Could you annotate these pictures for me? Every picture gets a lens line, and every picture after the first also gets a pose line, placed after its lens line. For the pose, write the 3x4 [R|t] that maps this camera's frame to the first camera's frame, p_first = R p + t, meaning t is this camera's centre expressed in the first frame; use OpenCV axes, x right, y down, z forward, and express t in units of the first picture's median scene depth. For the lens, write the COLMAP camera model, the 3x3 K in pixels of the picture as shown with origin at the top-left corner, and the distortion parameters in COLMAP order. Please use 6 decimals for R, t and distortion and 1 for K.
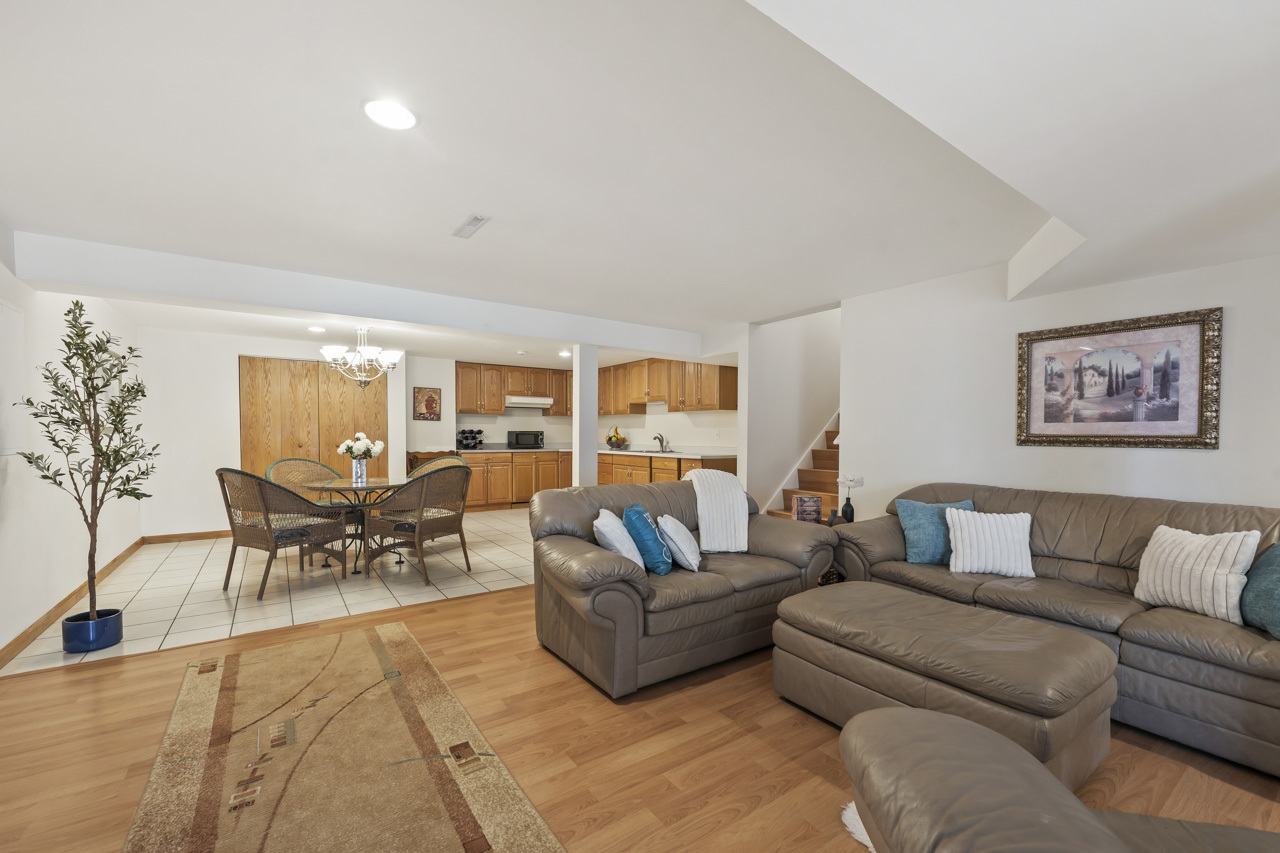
lens RADIAL K [[523.7, 0, 646.1], [0, 523.7, 450.5], [0, 0, 1]] dist [0.006013, -0.000438]
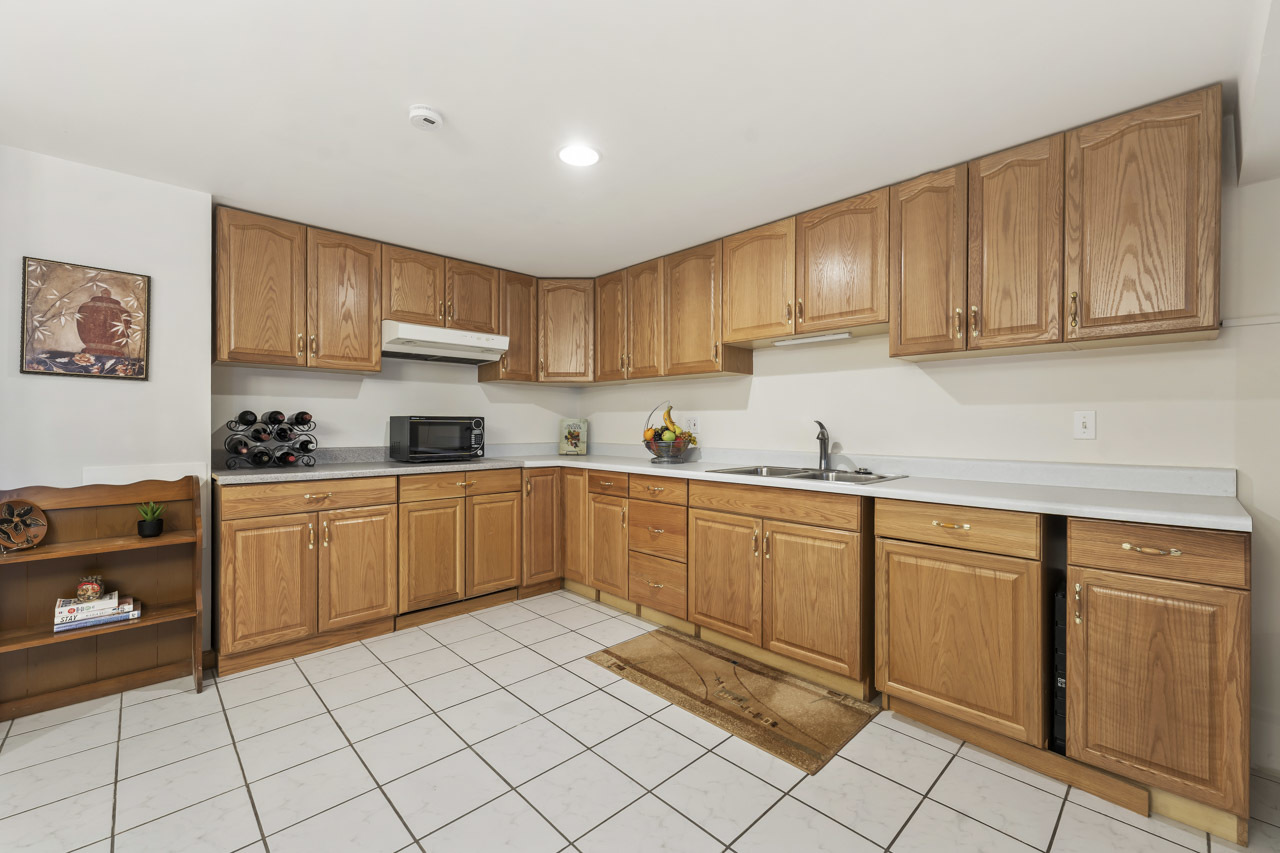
lens RADIAL K [[523.7, 0, 642.1], [0, 523.7, 425.1], [0, 0, 1]] dist [0.006013, -0.000438]
pose [[0.988781, -0.001141, 0.149369, -0.145205], [0.005693, 0.999532, -0.030056, -0.019025], [-0.149265, 0.030569, 0.988325, 0.623452]]
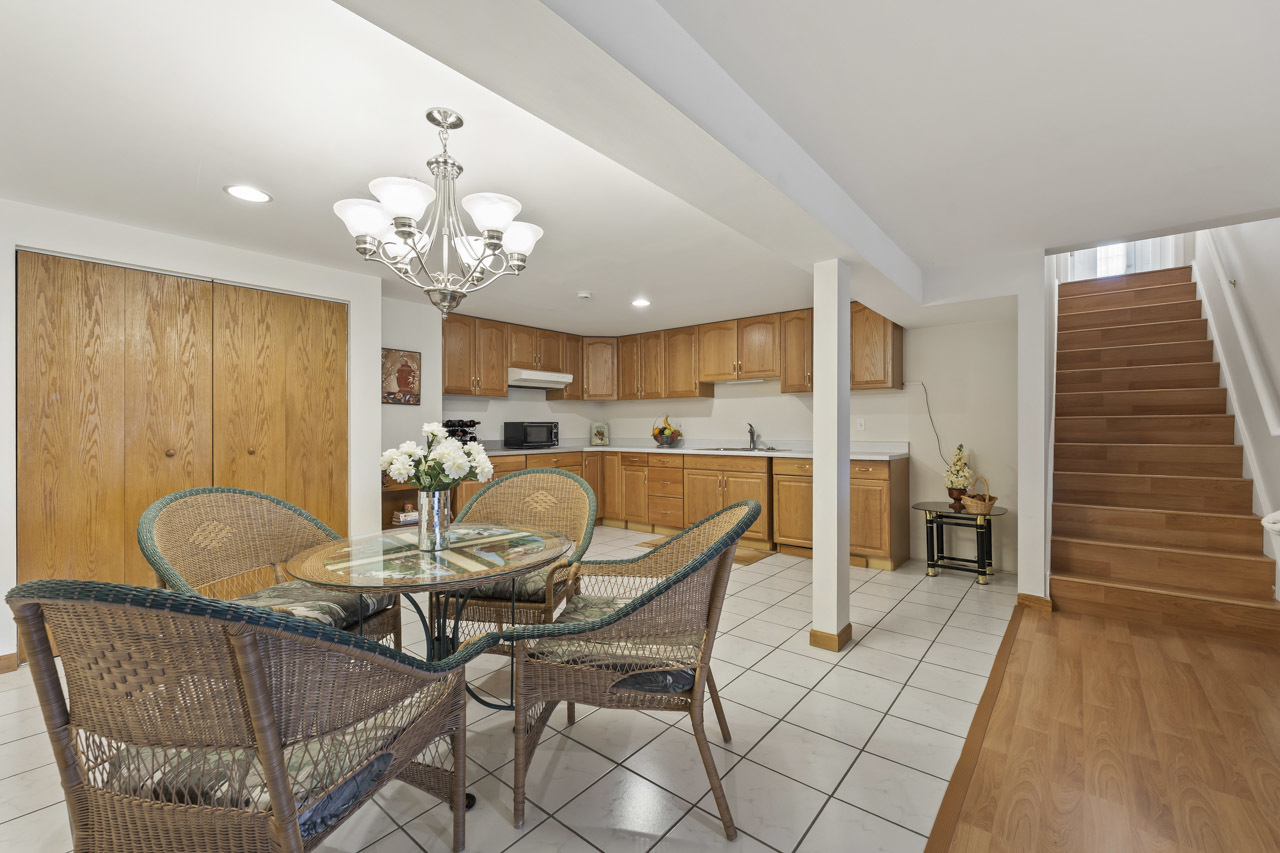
lens RADIAL K [[523.7, 0, 642.8], [0, 523.7, 426.5], [0, 0, 1]] dist [0.006013, -0.000438]
pose [[0.965123, -0.008117, 0.261671, -0.288043], [0.016261, 0.999448, -0.028972, -0.009942], [-0.261292, 0.032217, 0.964722, 0.331575]]
